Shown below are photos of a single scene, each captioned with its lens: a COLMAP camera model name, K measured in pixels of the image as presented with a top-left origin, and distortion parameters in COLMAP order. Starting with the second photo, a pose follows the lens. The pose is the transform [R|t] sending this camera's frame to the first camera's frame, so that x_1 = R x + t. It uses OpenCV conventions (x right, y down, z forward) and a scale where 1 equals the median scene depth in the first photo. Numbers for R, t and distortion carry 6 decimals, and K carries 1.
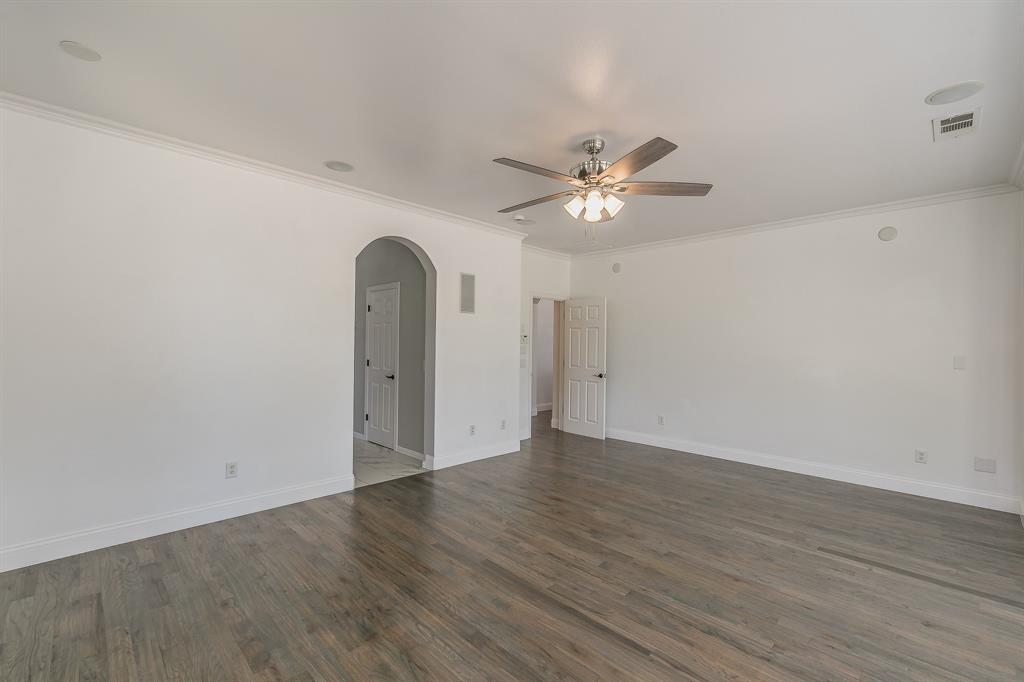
lens RADIAL K [[443.2, 0, 515.3], [0, 443.2, 343.0], [0, 0, 1]] dist [-0.000102, 0.000164]
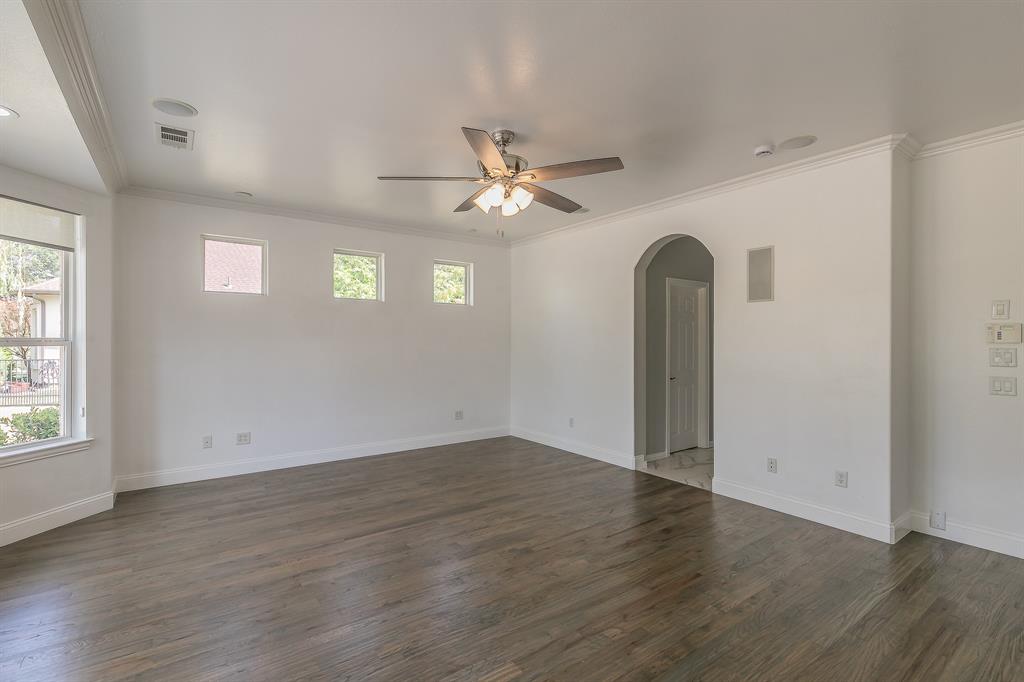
lens RADIAL K [[465.1, 0, 514.8], [0, 465.1, 340.0], [0, 0, 1]] dist [0.001498, -0.000001]
pose [[-0.153212, -0.009296, -0.988150, 1.054324], [-0.003997, 0.999953, -0.008788, 0.006746], [0.988185, 0.002603, -0.153242, 1.059040]]
